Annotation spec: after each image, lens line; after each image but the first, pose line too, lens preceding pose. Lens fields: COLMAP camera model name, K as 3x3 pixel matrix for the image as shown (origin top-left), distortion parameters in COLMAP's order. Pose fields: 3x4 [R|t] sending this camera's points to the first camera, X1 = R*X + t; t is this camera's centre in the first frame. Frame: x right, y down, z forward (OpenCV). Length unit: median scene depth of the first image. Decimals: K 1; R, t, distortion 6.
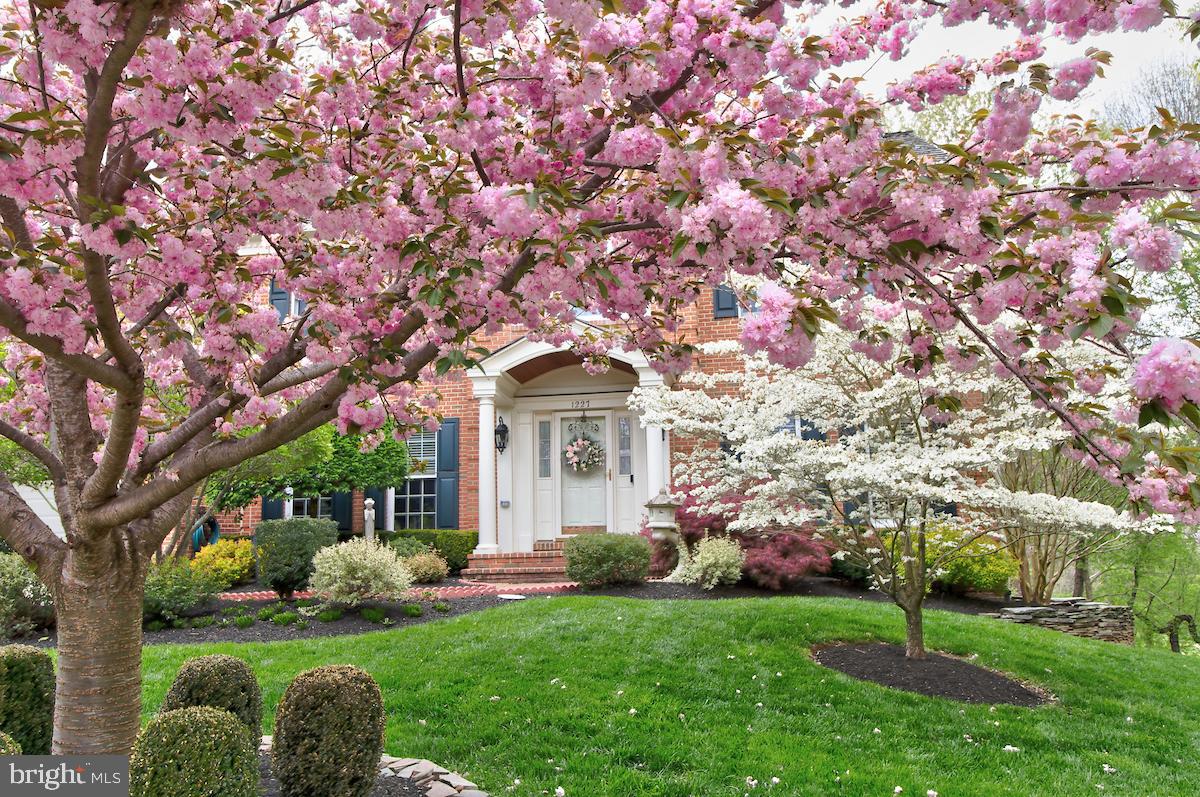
lens RADIAL K [[985.4, 0, 622.1], [0, 985.4, 353.3], [0, 0, 1]] dist [0.004262, -0.002683]
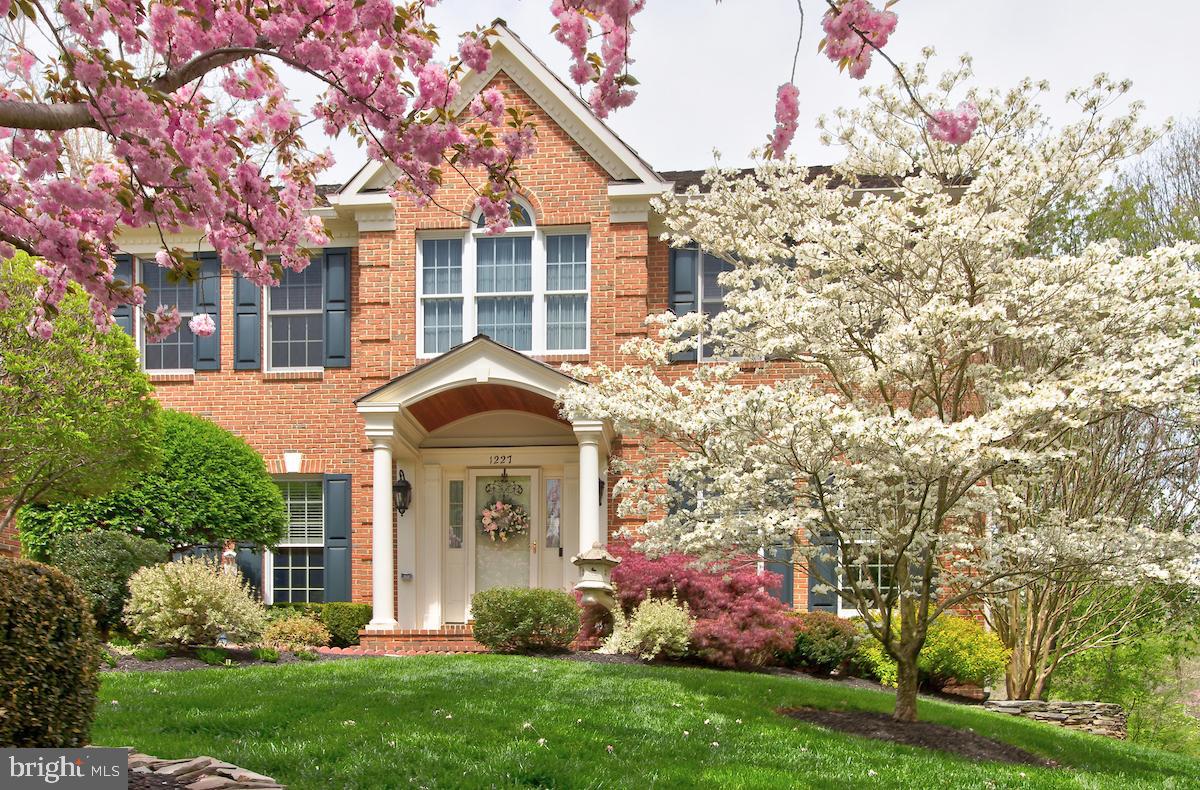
lens RADIAL K [[1056.9, 0, 635.6], [0, 1056.9, 703.9], [0, 0, 1]] dist [-0.001048, 0.010584]
pose [[0.996604, 0.027782, 0.077517, 0.009181], [-0.042976, 0.978475, 0.201839, 0.089789], [-0.070241, -0.204485, 0.976346, 0.124177]]
